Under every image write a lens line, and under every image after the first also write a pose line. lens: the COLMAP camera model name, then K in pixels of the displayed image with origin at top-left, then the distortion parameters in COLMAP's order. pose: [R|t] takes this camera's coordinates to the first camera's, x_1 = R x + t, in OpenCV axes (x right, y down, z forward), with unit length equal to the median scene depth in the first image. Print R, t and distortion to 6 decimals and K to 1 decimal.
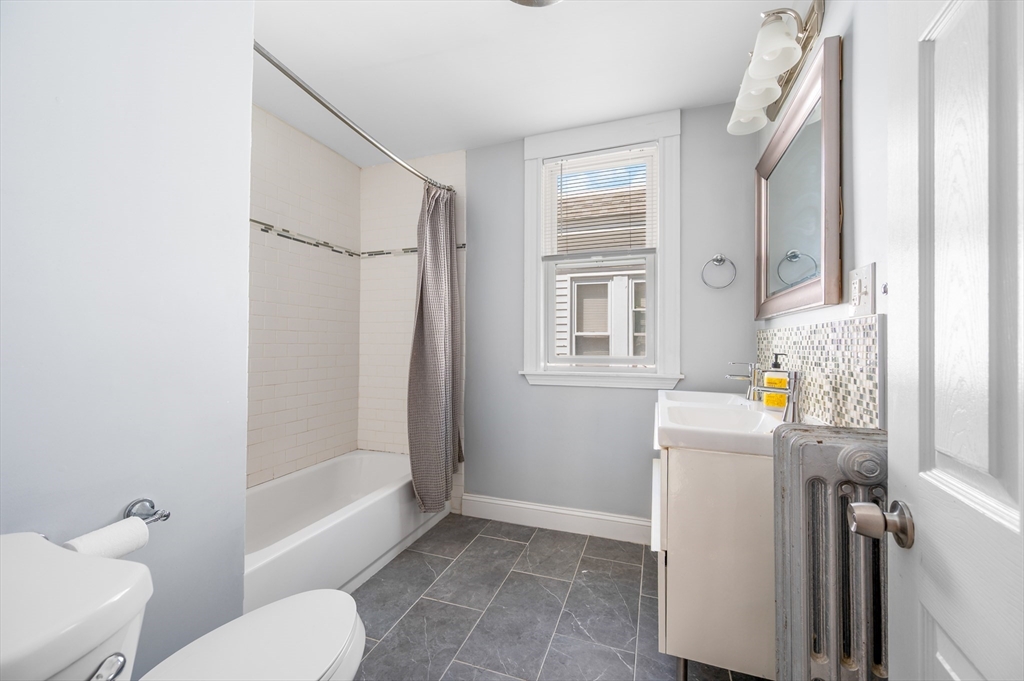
lens RADIAL K [[408.7, 0, 518.6], [0, 408.7, 338.7], [0, 0, 1]] dist [-0.000146, 0.000426]
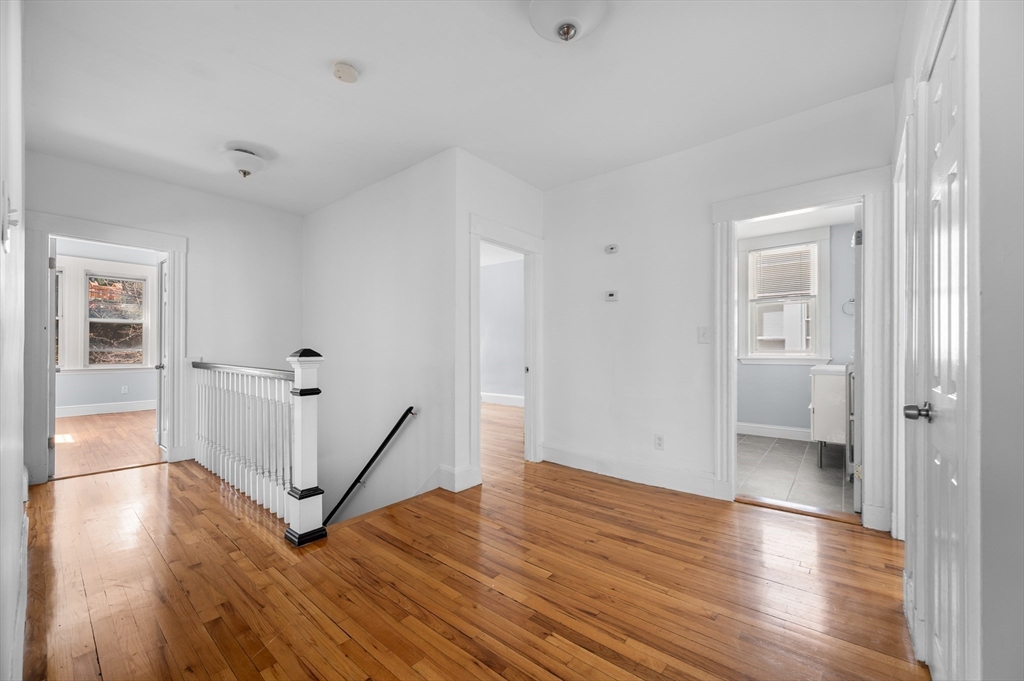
lens RADIAL K [[408.7, 0, 510.4], [0, 408.7, 345.4], [0, 0, 1]] dist [-0.000146, 0.000426]
pose [[0.936025, -0.005130, -0.351897, -0.367459], [0.006076, 0.999980, 0.001584, 0.017401], [0.351882, -0.003621, 0.936037, -1.421226]]
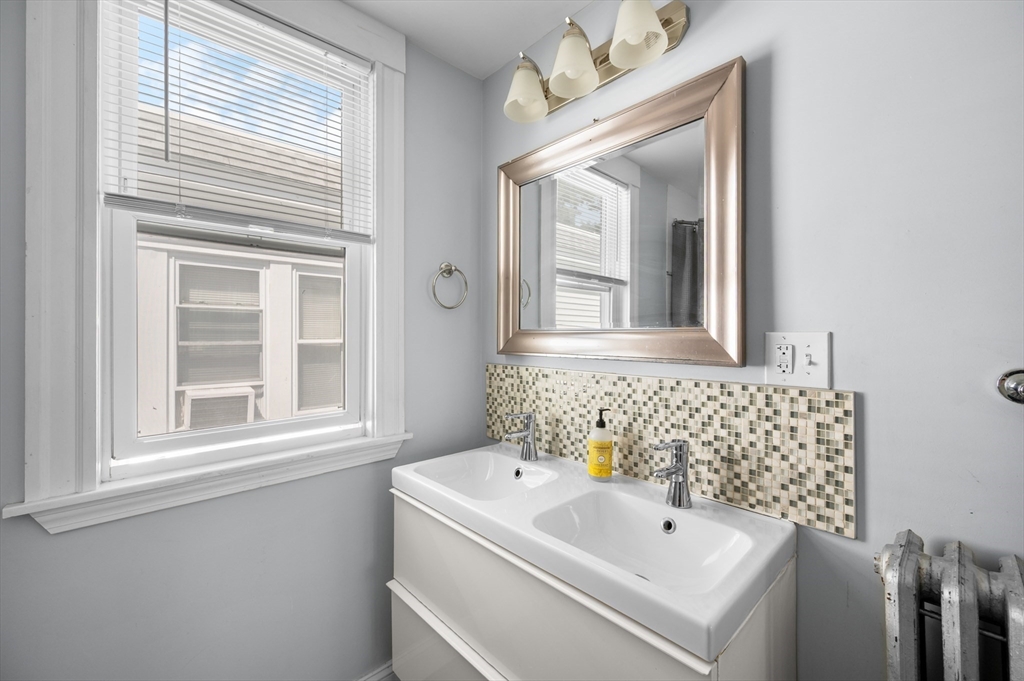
lens RADIAL K [[408.7, 0, 508.2], [0, 408.7, 331.9], [0, 0, 1]] dist [-0.000146, 0.000426]
pose [[0.461911, 0.000566, 0.886926, -0.116794], [-0.007438, 0.999967, 0.003235, -0.078647], [-0.886895, -0.008091, 0.461900, 0.524082]]
